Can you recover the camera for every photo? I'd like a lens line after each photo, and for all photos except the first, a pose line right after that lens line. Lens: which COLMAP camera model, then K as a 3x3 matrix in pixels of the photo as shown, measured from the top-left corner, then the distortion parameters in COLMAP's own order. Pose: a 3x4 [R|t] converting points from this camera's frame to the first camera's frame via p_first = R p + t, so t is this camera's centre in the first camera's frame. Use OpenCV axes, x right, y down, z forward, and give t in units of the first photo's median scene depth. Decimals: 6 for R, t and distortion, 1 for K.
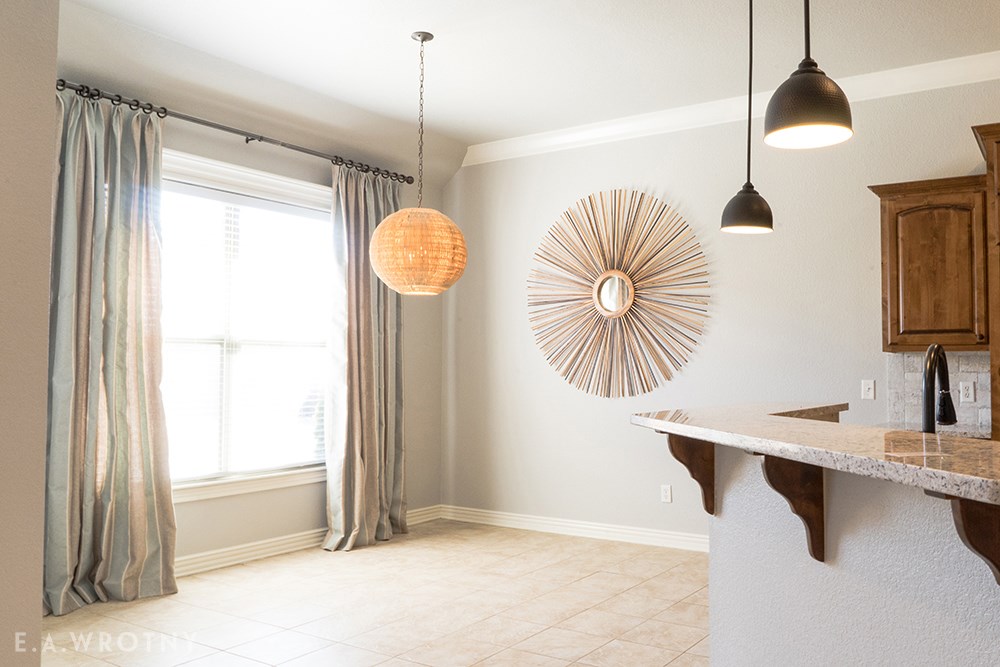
lens RADIAL K [[810.6, 0, 584.9], [0, 810.6, 331.7], [0, 0, 1]] dist [-0.008238, -0.007589]
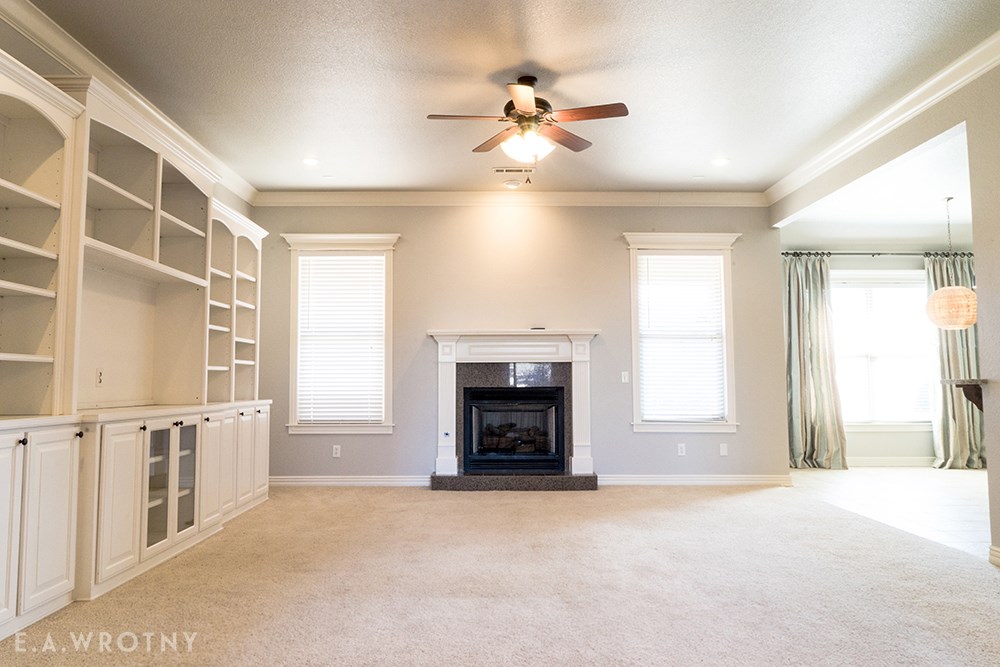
lens RADIAL K [[691.8, 0, 497.1], [0, 691.8, 323.9], [0, 0, 1]] dist [-0.007509, -0.003554]
pose [[0.537433, -0.073663, -0.840083, 0.564362], [0.039659, 0.997283, -0.062076, 0.002419], [0.842374, 0.000045, 0.538894, -0.789101]]
